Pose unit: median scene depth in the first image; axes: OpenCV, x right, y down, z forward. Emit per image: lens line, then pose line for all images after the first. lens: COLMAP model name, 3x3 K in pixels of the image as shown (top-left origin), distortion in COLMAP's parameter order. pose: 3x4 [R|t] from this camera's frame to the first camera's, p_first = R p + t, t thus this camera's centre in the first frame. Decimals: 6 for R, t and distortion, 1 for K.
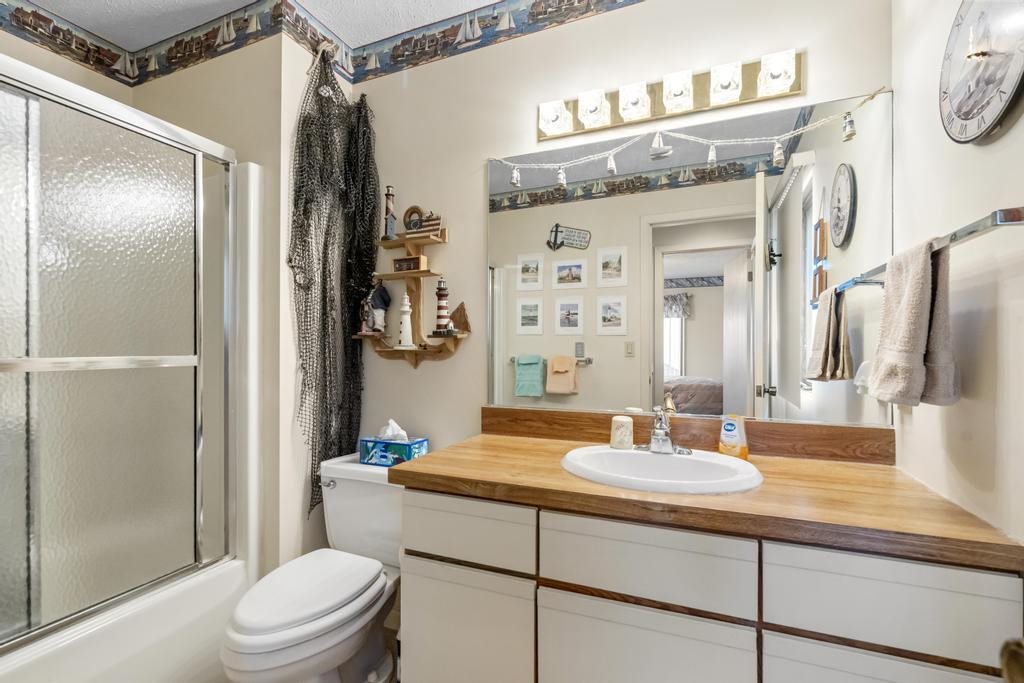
lens RADIAL K [[440.9, 0, 533.9], [0, 440.9, 352.6], [0, 0, 1]] dist [-0.003893, 0.000406]
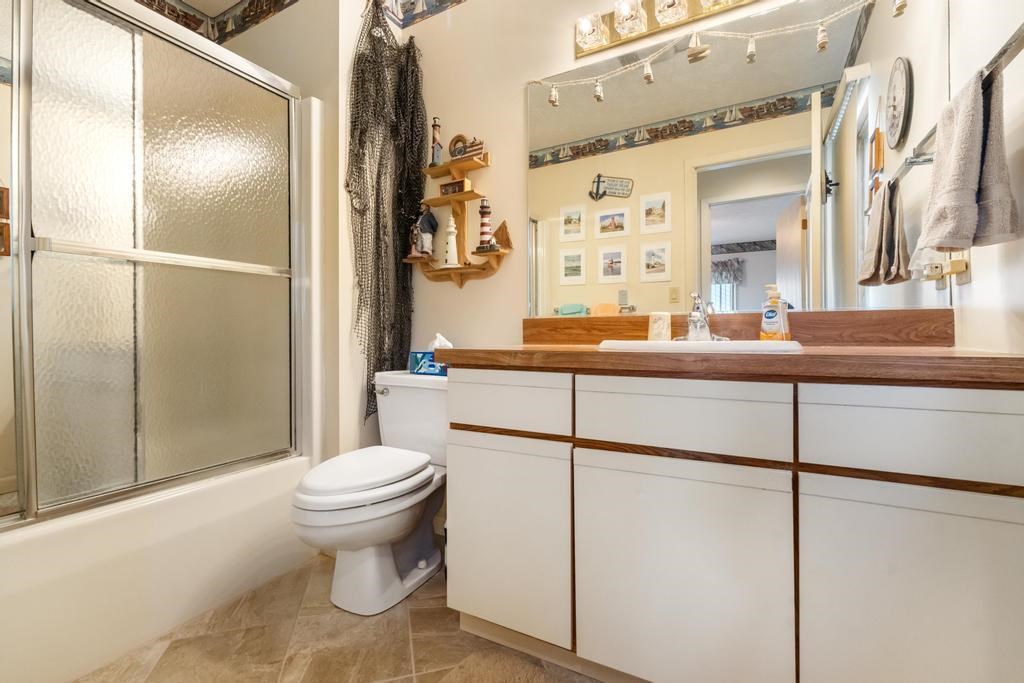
lens RADIAL K [[440.9, 0, 531.1], [0, 440.9, 336.8], [0, 0, 1]] dist [-0.003893, 0.000406]
pose [[0.993744, -0.006788, -0.111478, 0.016238], [0.006550, 0.999975, -0.002505, 0.169319], [0.111492, 0.001759, 0.993764, -0.030244]]
